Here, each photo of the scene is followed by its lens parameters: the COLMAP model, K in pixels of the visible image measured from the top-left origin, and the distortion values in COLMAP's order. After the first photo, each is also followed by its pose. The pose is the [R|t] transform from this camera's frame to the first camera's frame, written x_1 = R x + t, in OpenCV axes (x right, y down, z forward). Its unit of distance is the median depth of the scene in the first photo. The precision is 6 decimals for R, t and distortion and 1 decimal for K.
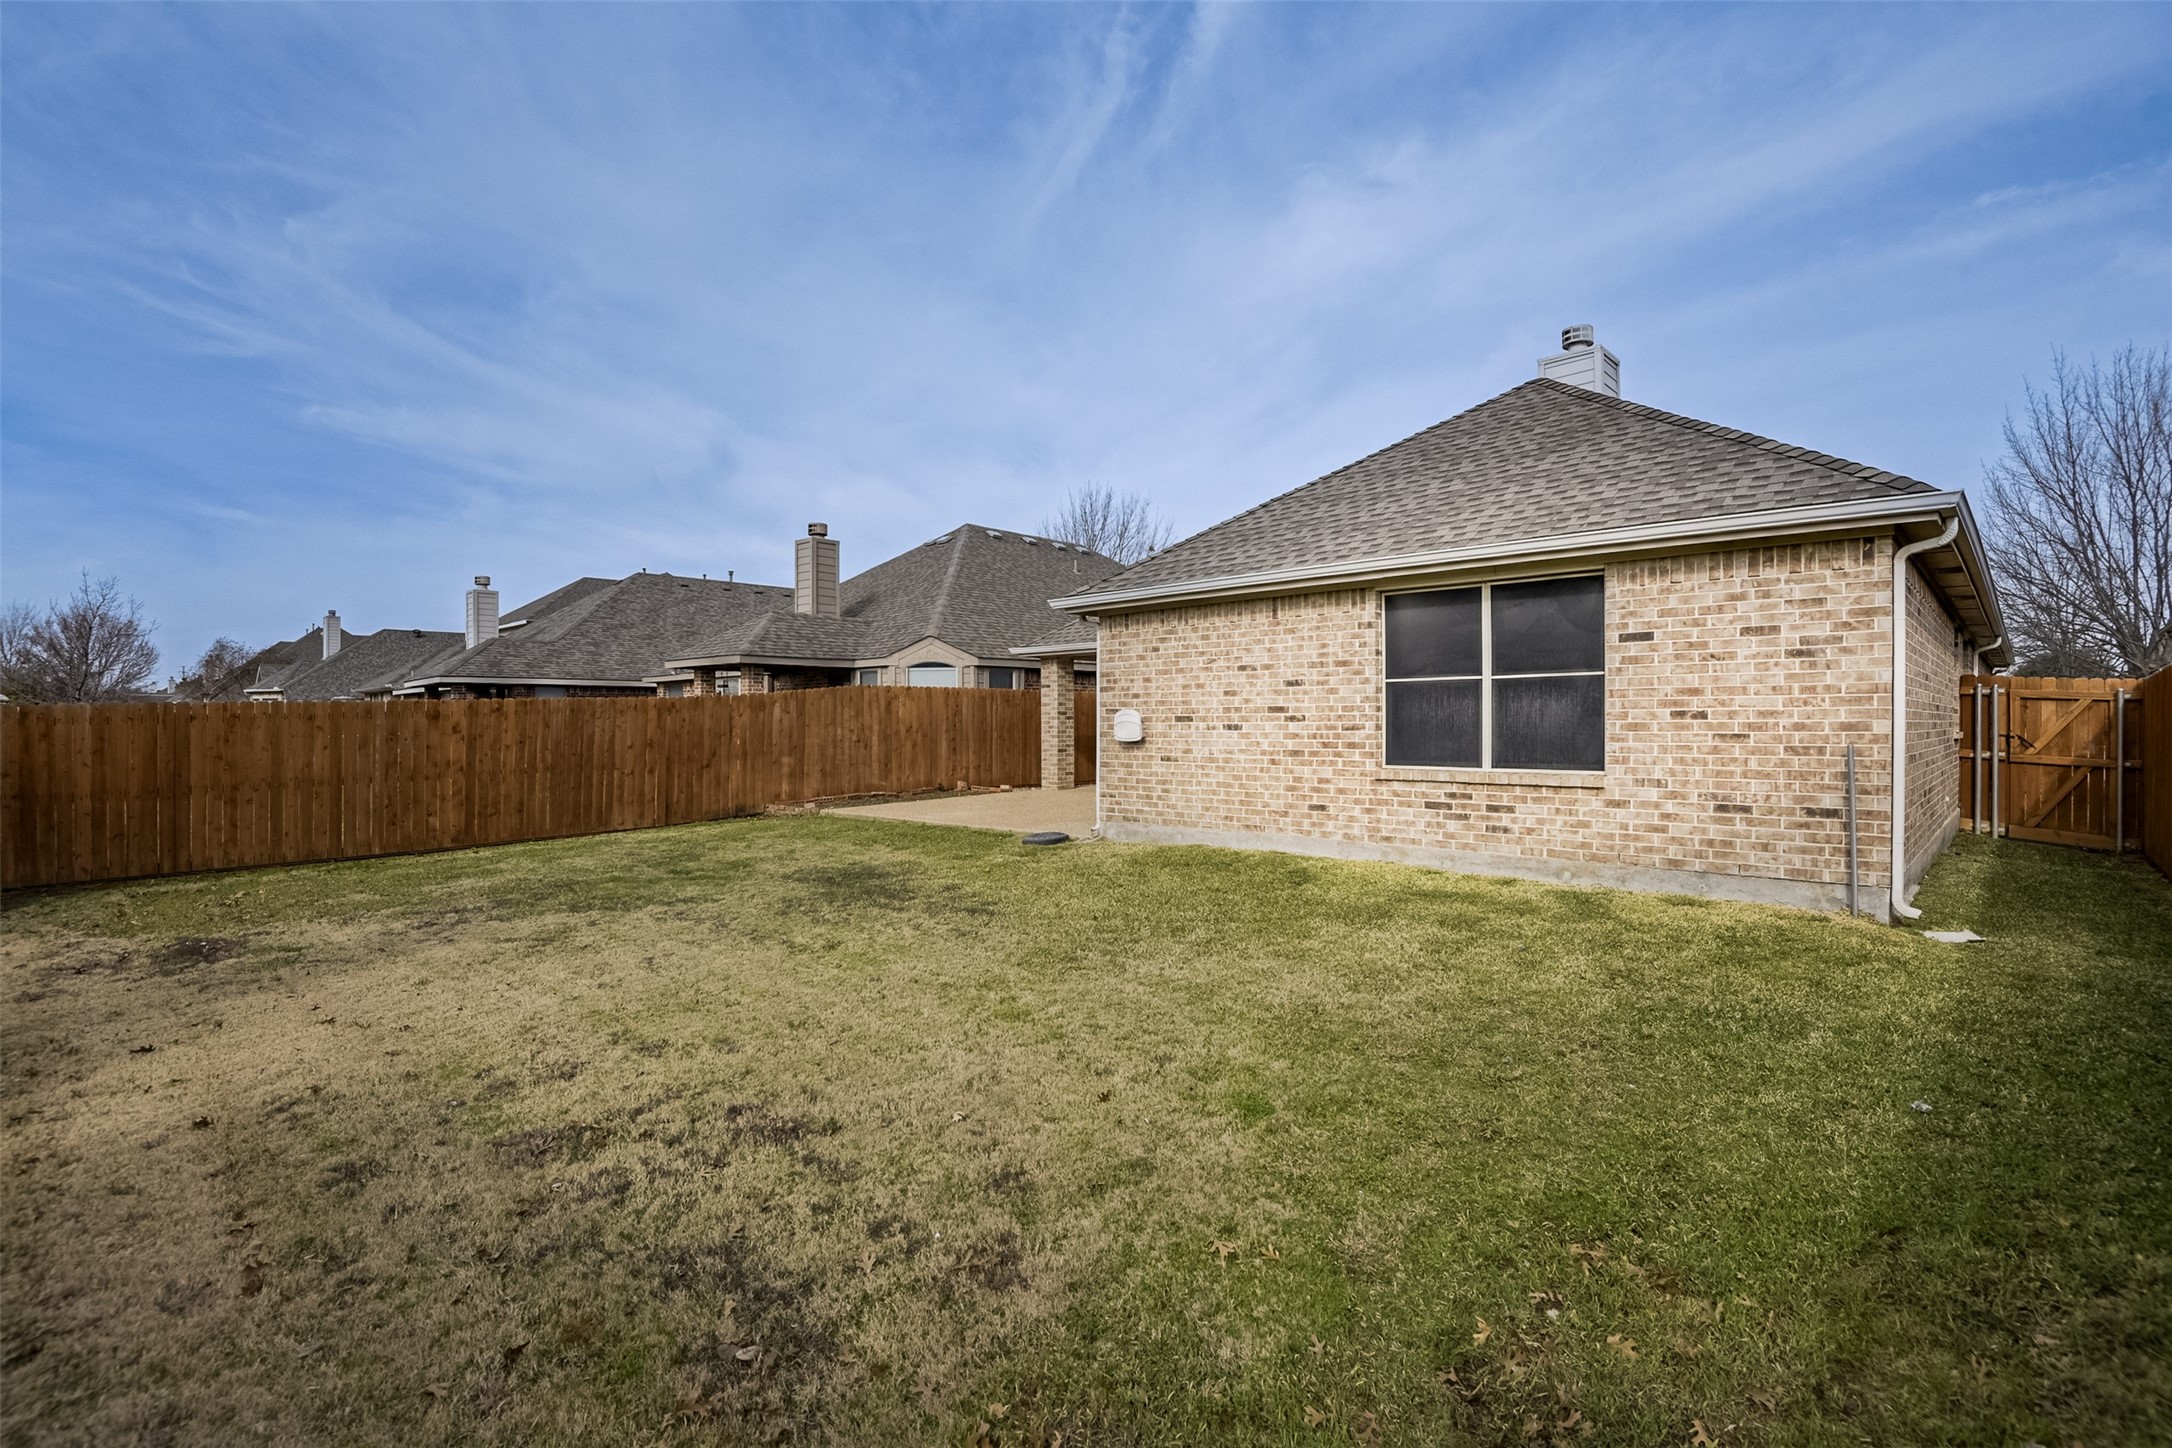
lens RADIAL K [[1014.3, 0, 1086.0], [0, 1014.3, 724.0], [0, 0, 1]] dist [-0.023828, -0.000563]
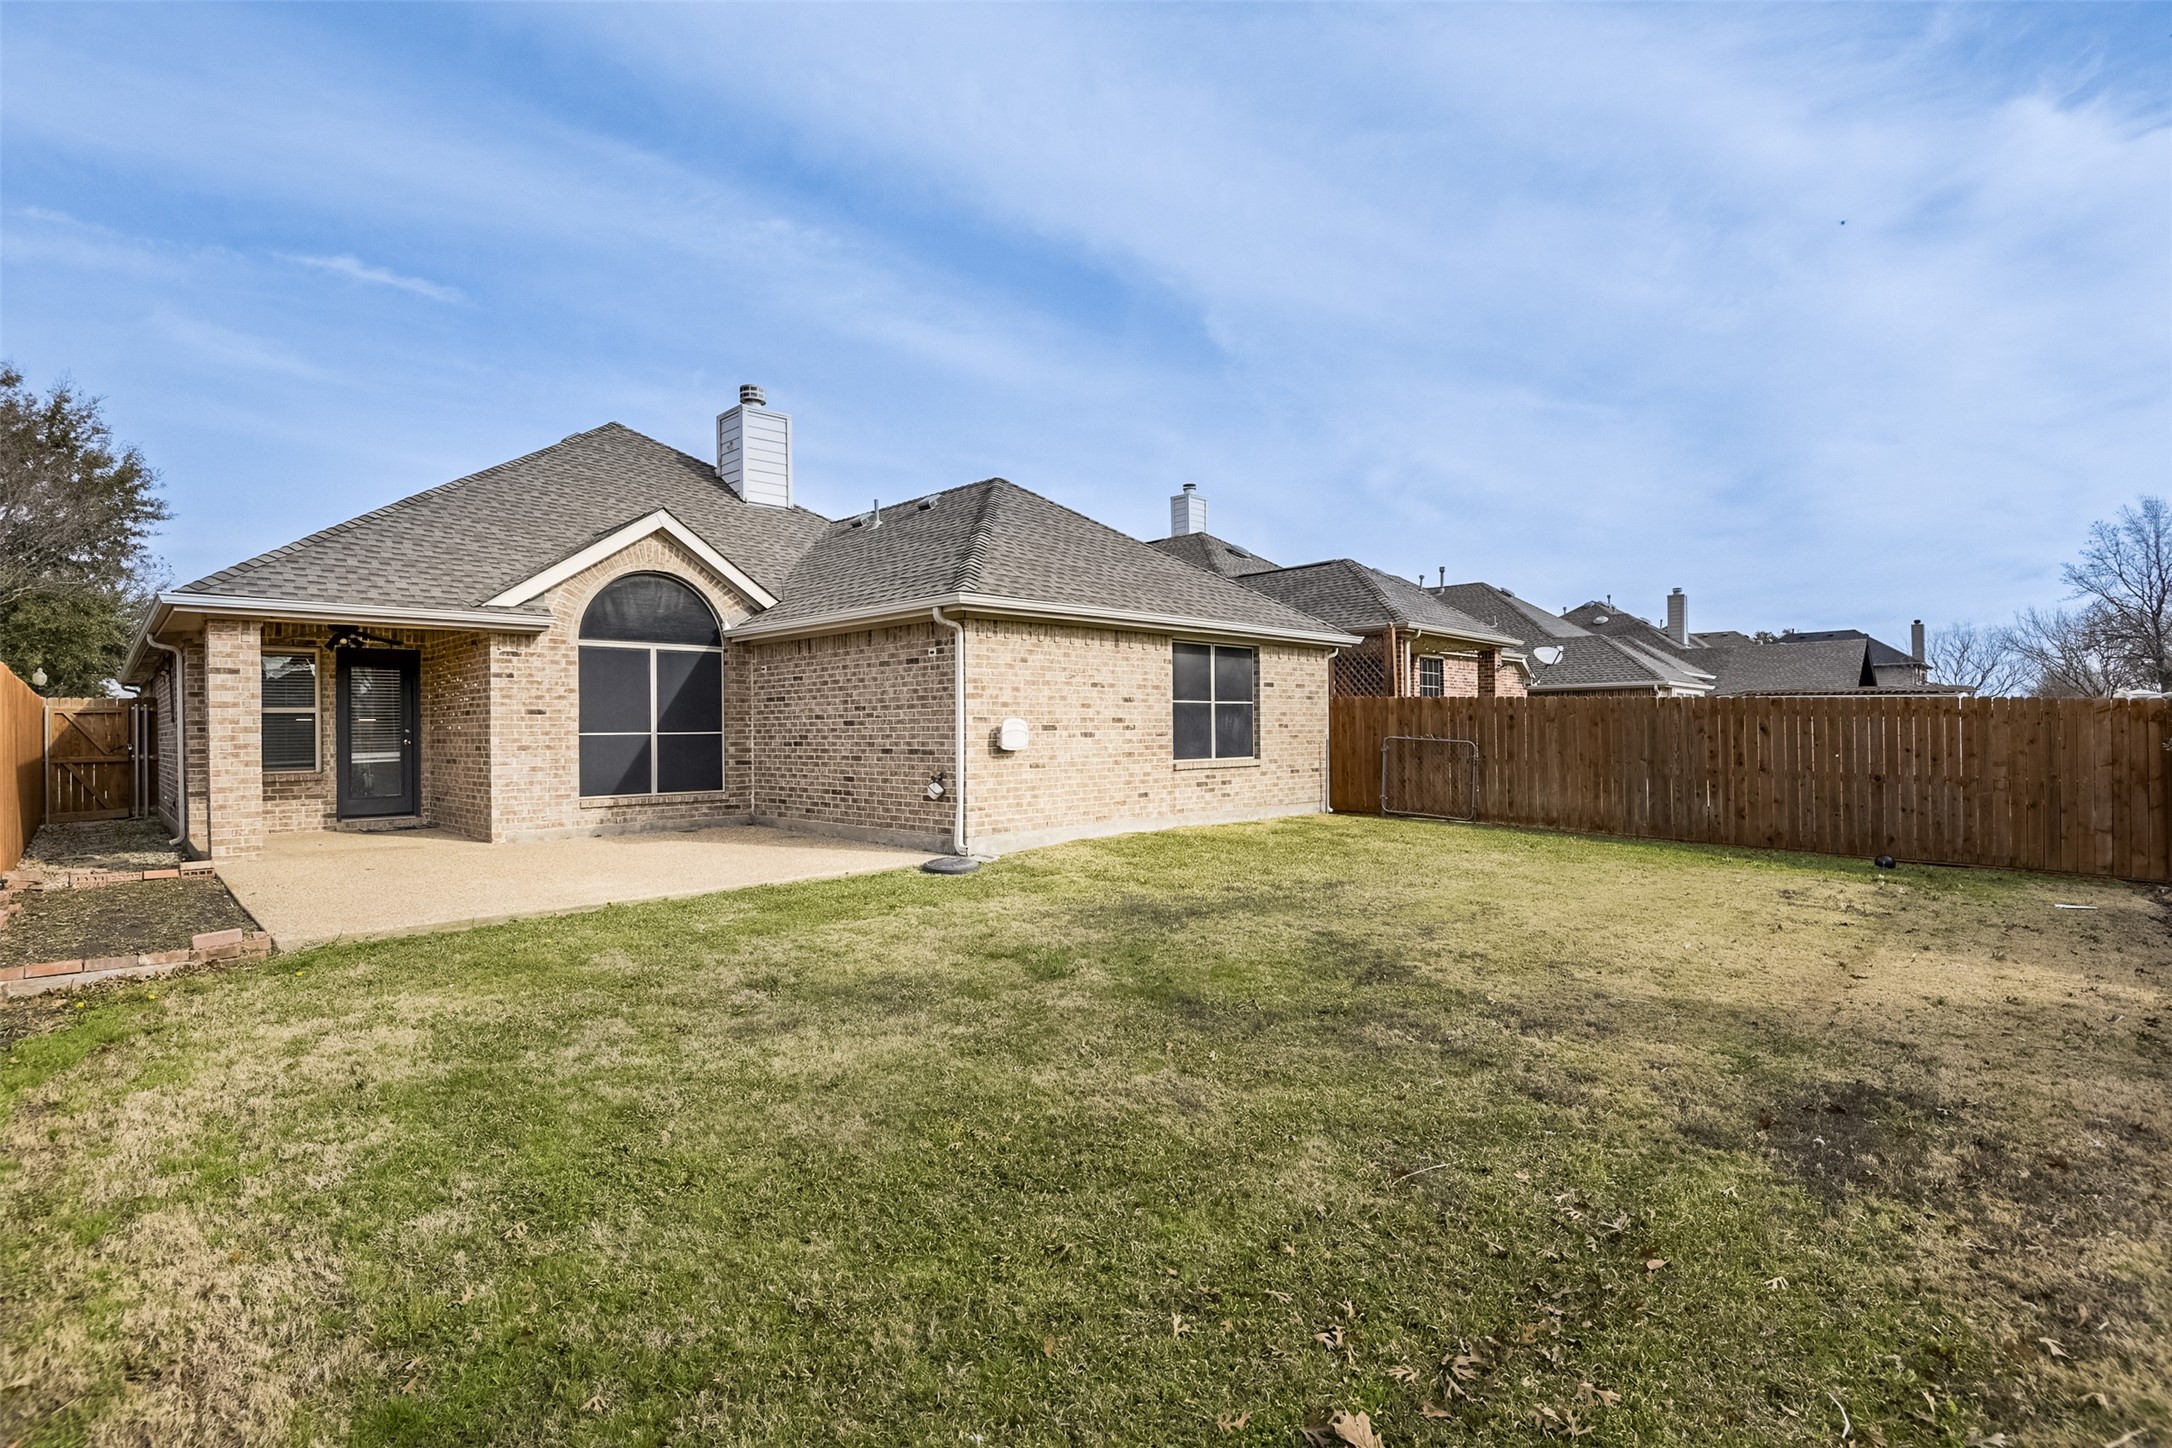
lens RADIAL K [[1014.3, 0, 1086.0], [0, 1014.3, 724.0], [0, 0, 1]] dist [-0.023828, -0.000563]
pose [[0.015850, 0.010245, 0.999822, -1.063800], [0.010923, 0.999886, -0.010419, 0.002909], [-0.999815, 0.011086, 0.015736, 1.022748]]
